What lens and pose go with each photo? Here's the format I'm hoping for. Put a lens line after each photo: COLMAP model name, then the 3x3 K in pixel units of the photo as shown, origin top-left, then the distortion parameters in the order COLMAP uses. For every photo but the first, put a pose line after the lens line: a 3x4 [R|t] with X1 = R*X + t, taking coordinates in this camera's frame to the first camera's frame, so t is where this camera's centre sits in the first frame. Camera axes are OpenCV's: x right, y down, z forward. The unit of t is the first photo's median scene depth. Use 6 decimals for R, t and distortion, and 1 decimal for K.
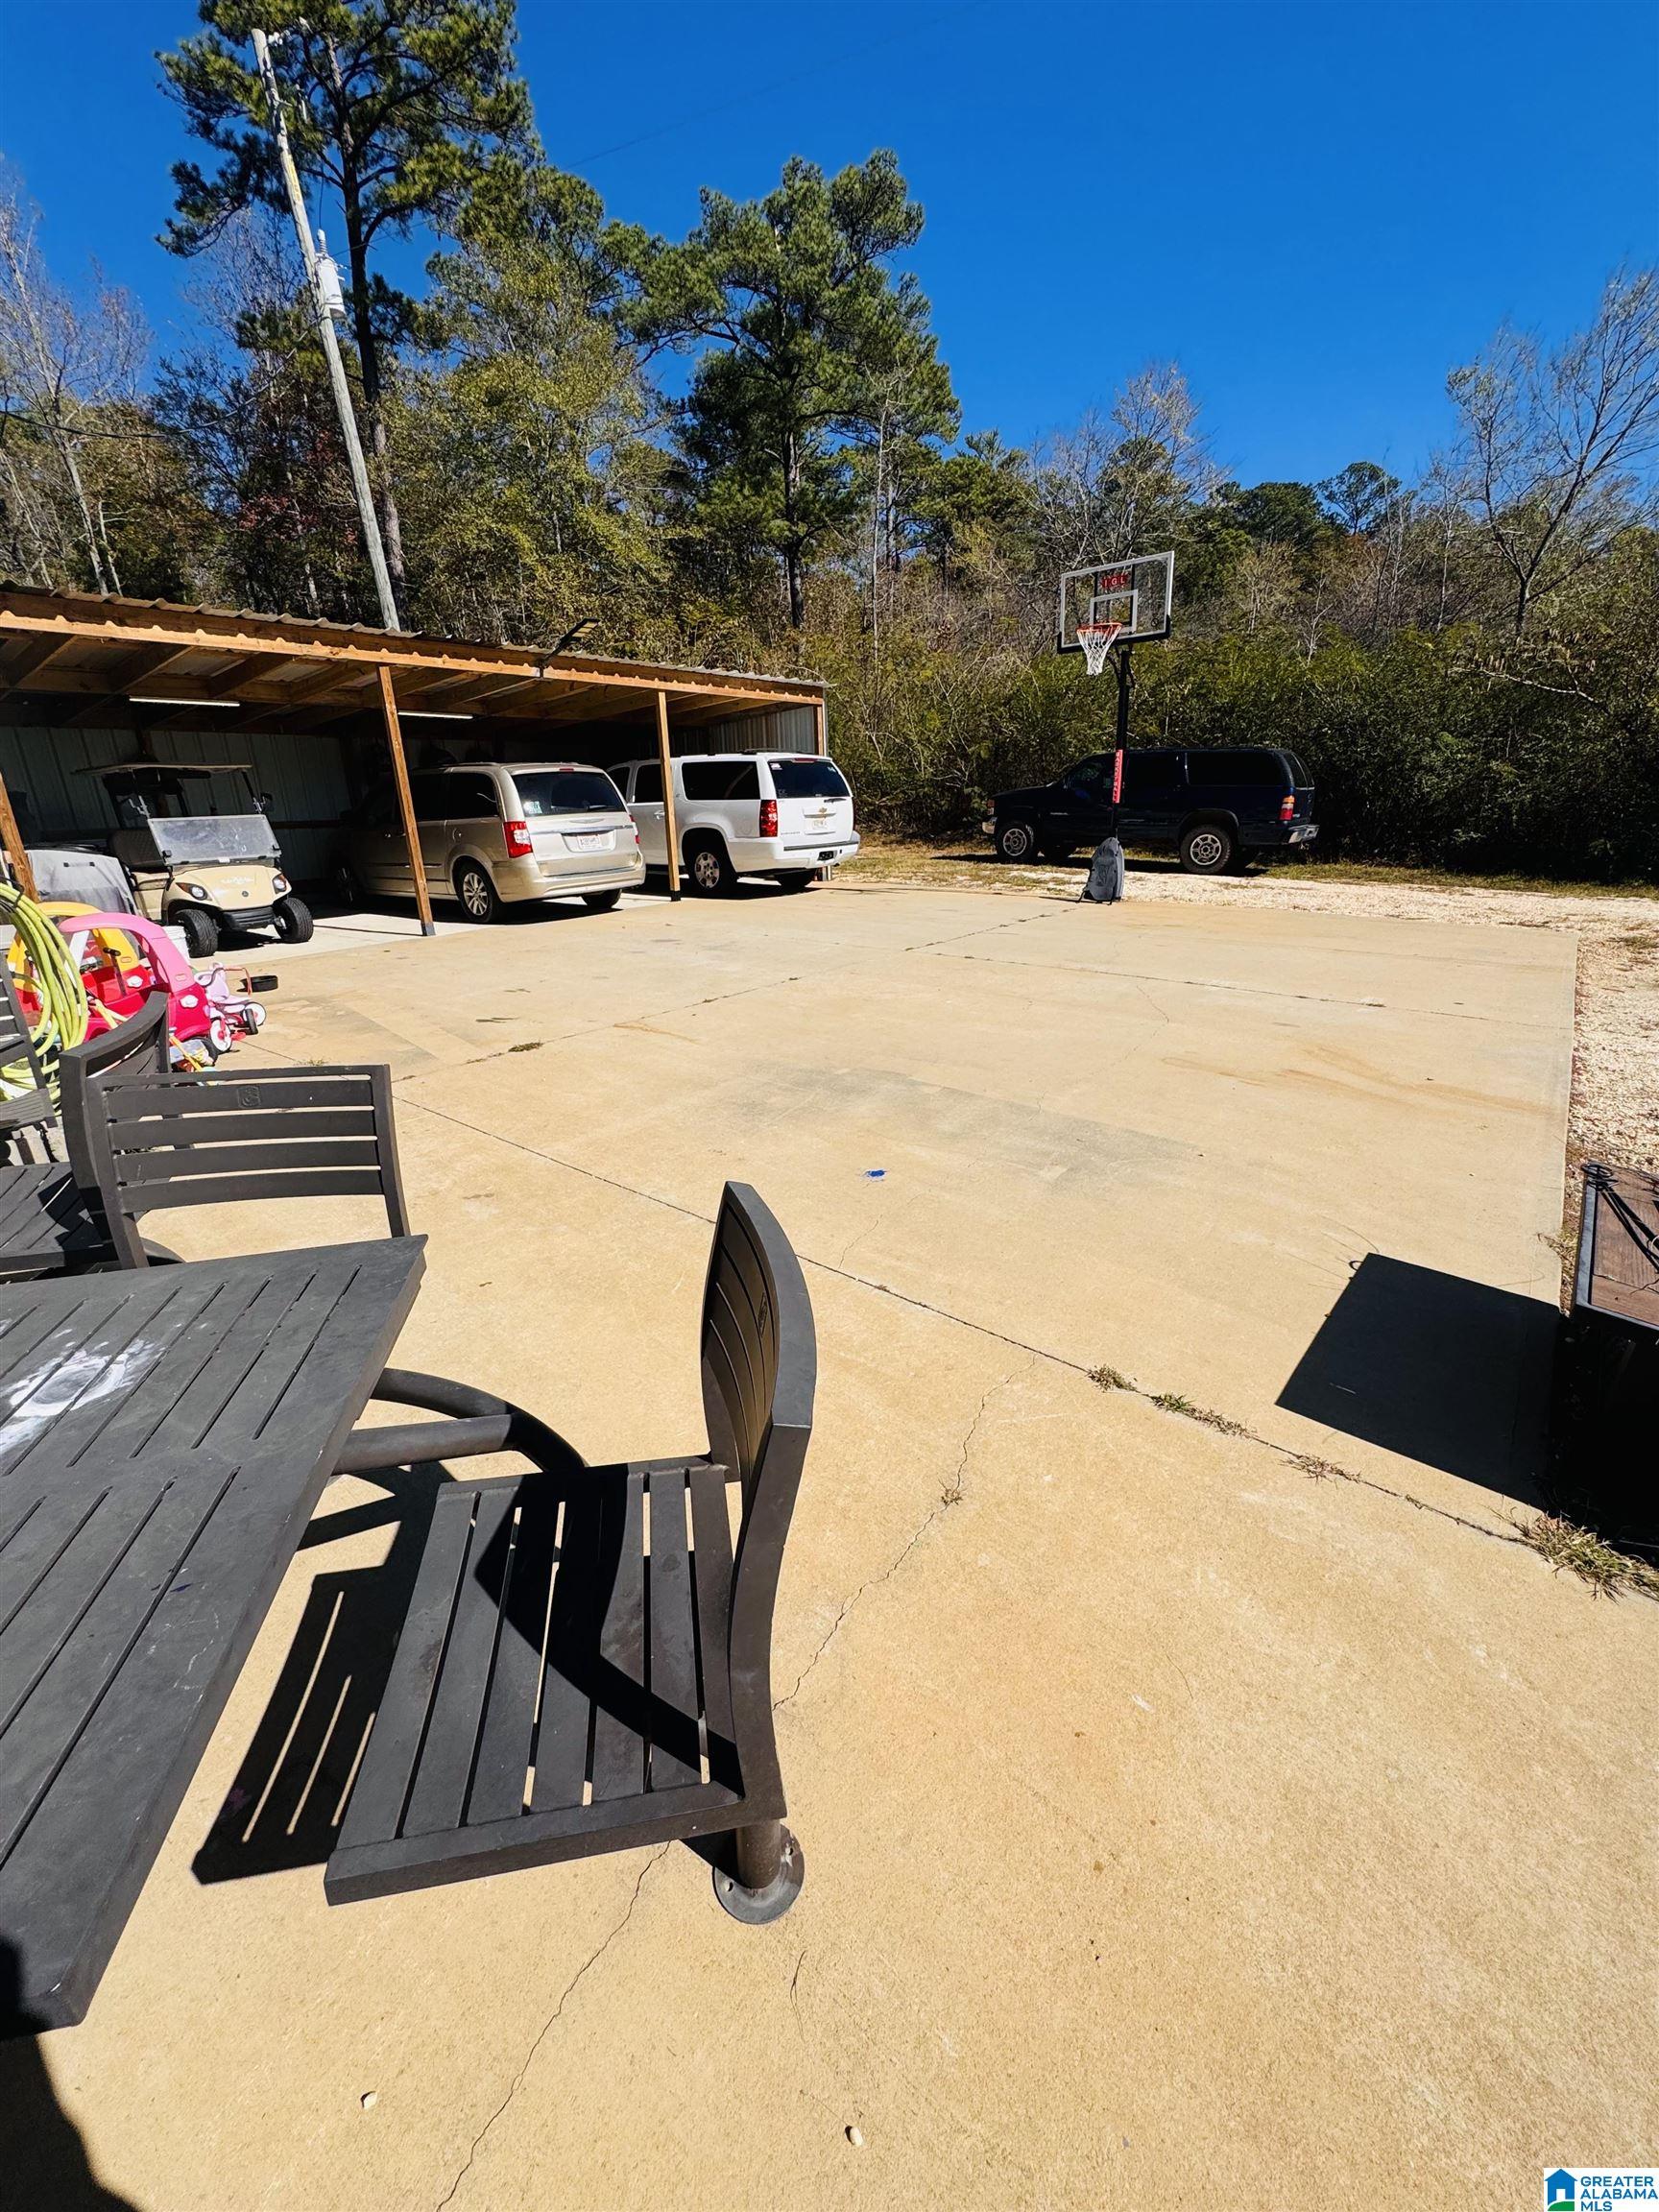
lens RADIAL K [[880.4, 0, 827.5], [0, 880.4, 1102.1], [0, 0, 1]] dist [-0.002125, -0.000151]
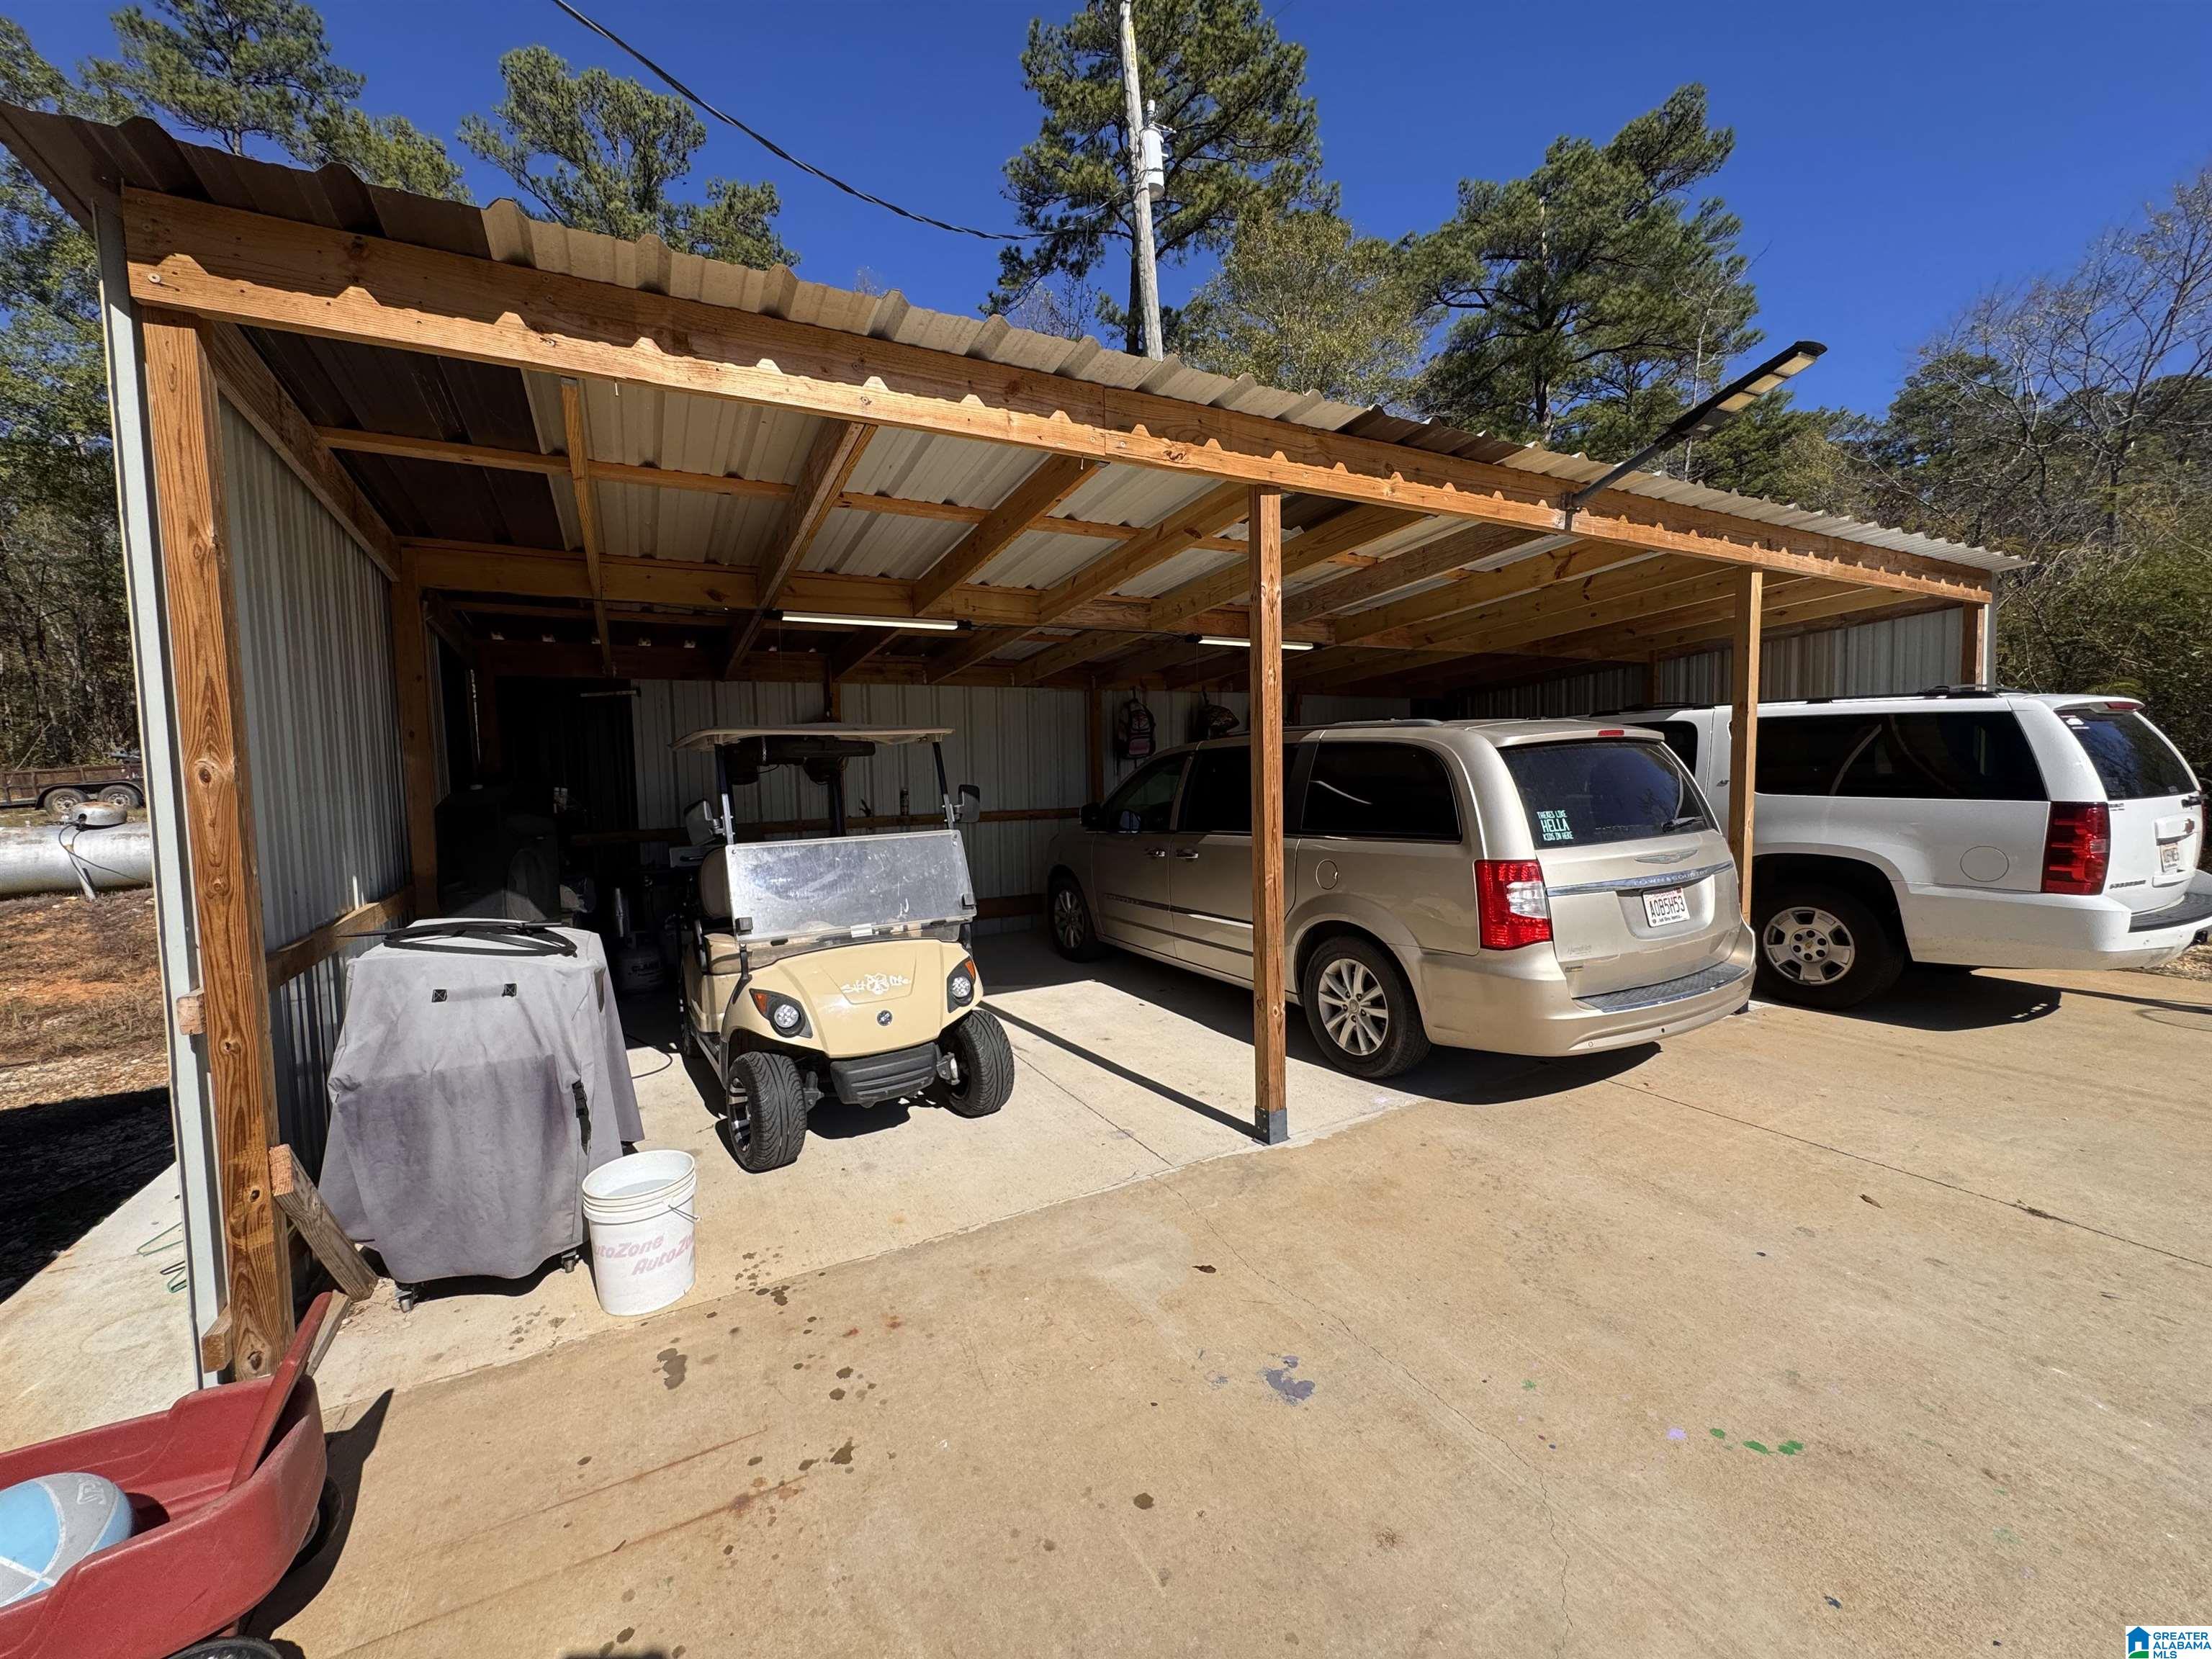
lens RADIAL K [[880.4, 0, 1101.8], [0, 880.4, 828.5], [0, 0, 1]] dist [-0.002125, -0.000151]
pose [[0.916558, 0.034577, -0.398405, -0.311981], [-0.133354, 0.965658, -0.222981, -0.188911], [0.377013, 0.257504, 0.889693, 0.496790]]
